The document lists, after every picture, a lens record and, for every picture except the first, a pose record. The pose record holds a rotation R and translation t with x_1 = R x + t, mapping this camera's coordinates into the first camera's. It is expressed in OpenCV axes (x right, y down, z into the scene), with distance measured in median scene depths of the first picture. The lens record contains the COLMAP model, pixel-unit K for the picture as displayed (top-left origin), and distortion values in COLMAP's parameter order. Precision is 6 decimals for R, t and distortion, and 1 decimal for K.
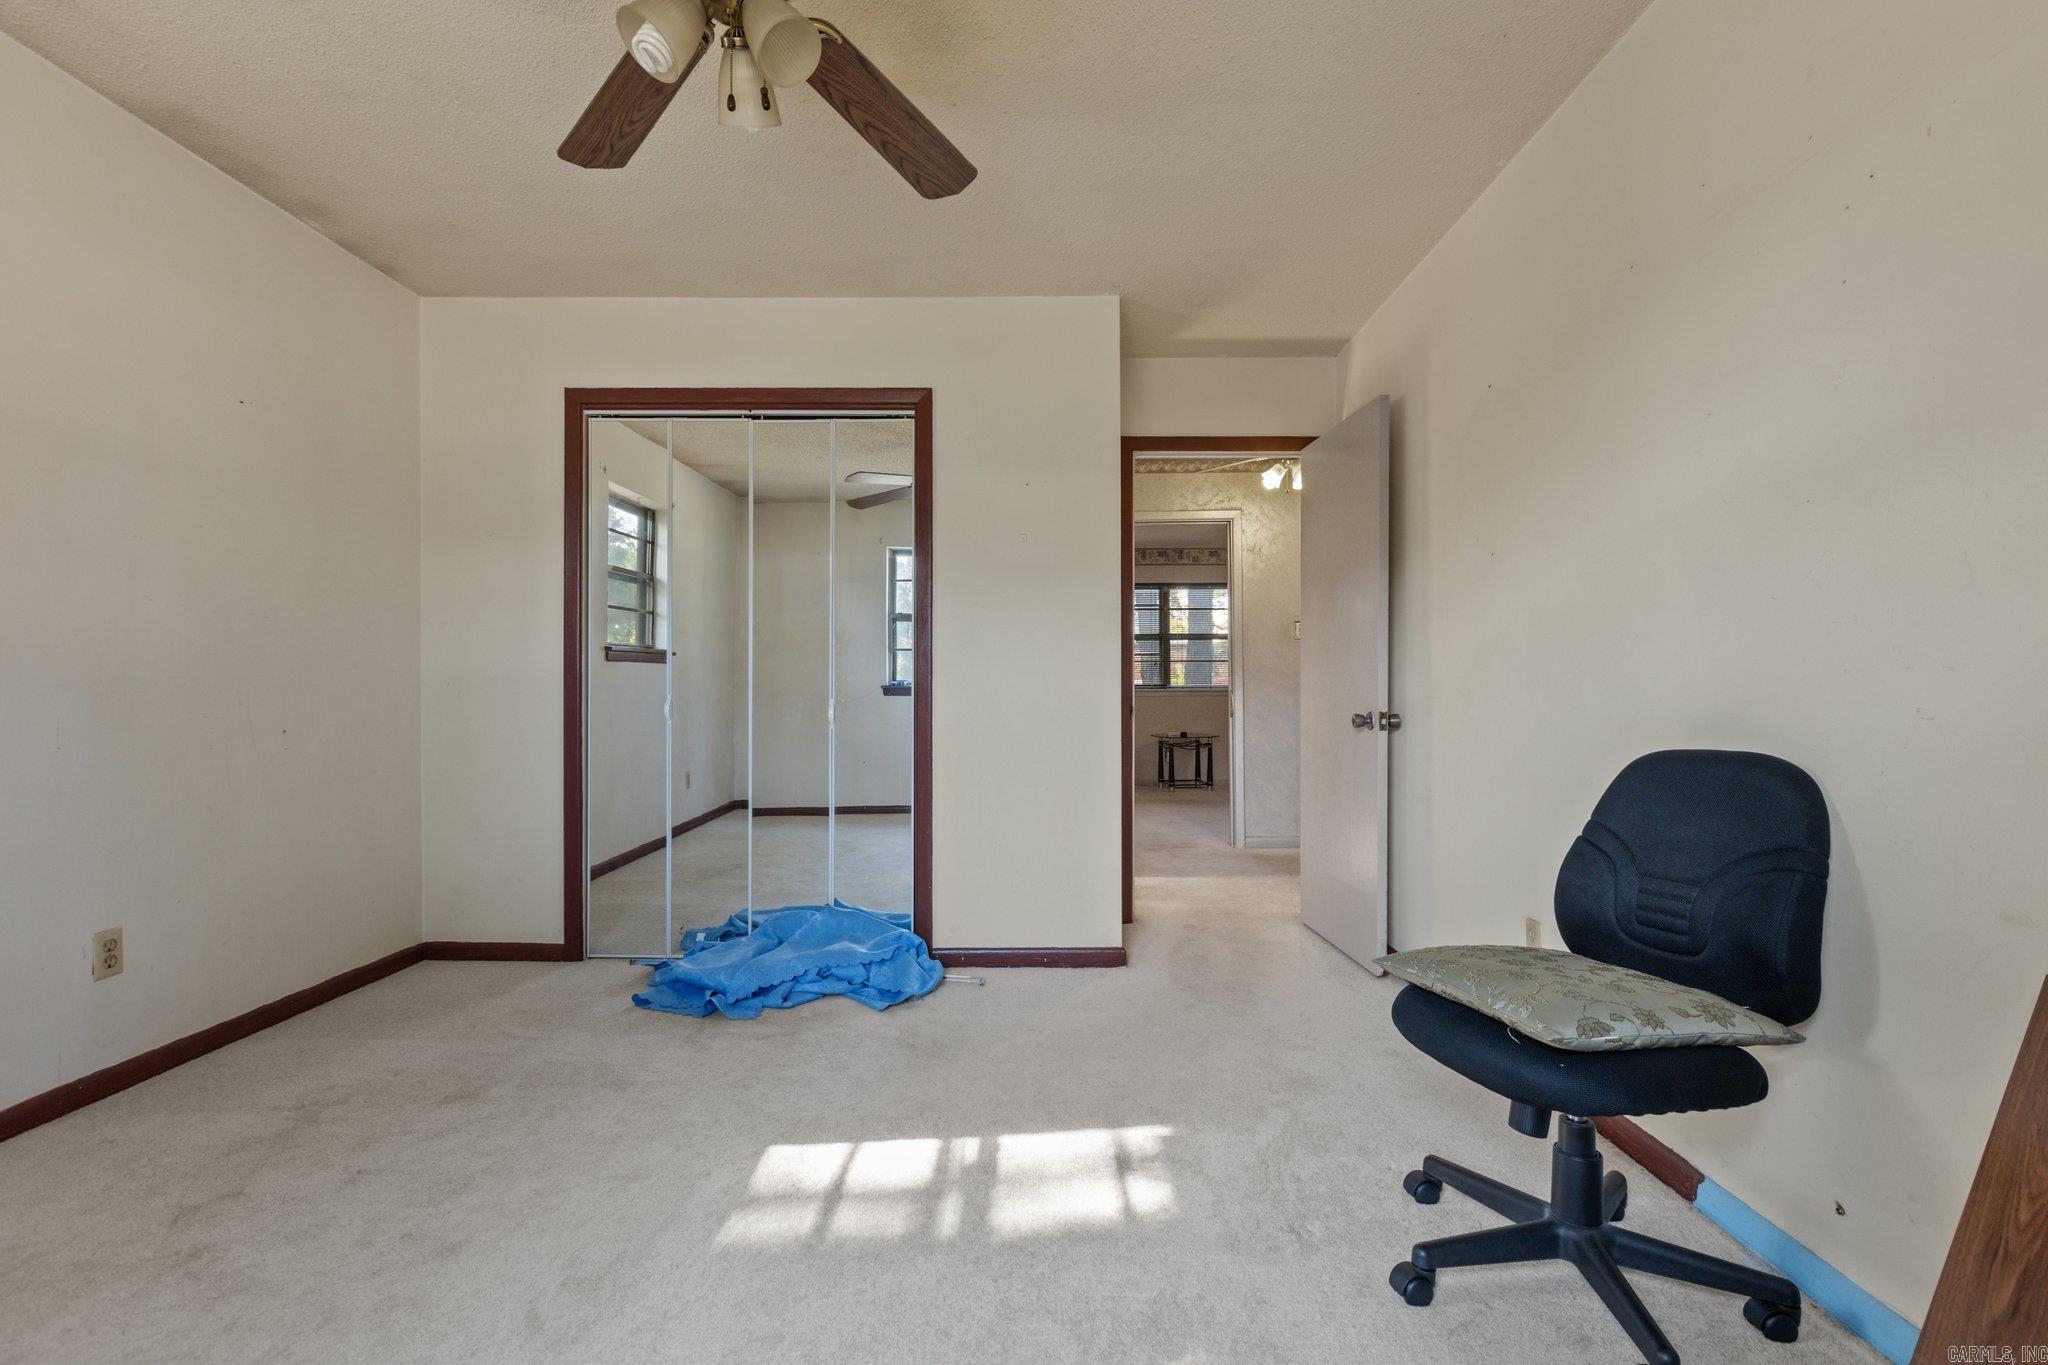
lens RADIAL K [[915.3, 0, 1018.2], [0, 915.3, 678.7], [0, 0, 1]] dist [0.003671, -0.000919]
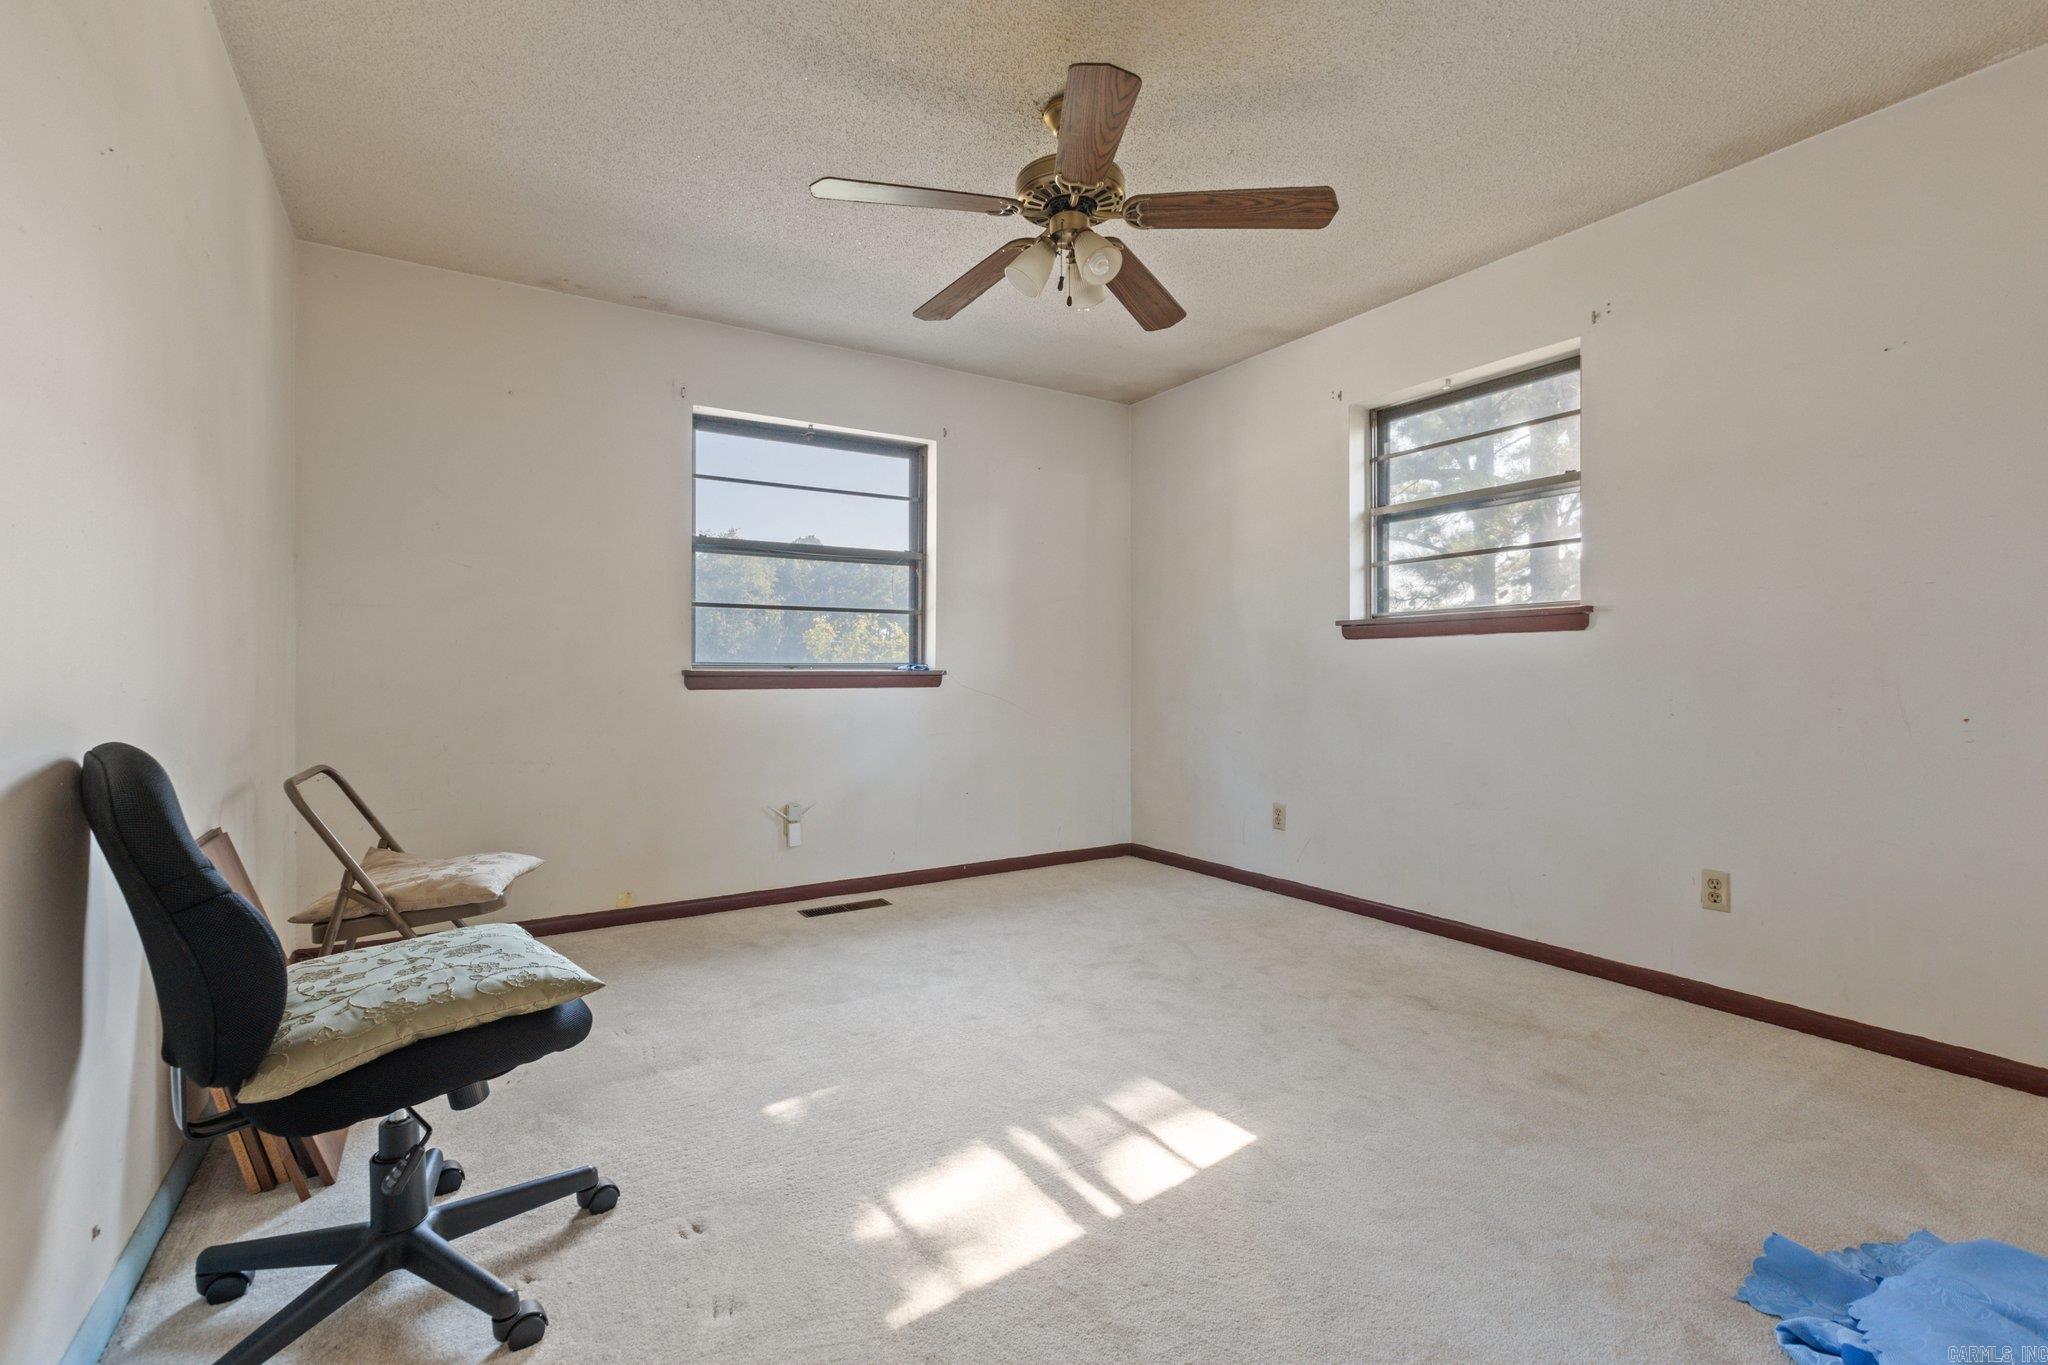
lens RADIAL K [[915.3, 0, 1018.2], [0, 915.3, 678.7], [0, 0, 1]] dist [0.003671, -0.000919]
pose [[-0.833420, 0.013084, -0.552485, 0.478246], [0.014096, 0.999898, 0.002416, 0.006741], [0.552460, -0.005774, -0.833519, 1.664852]]
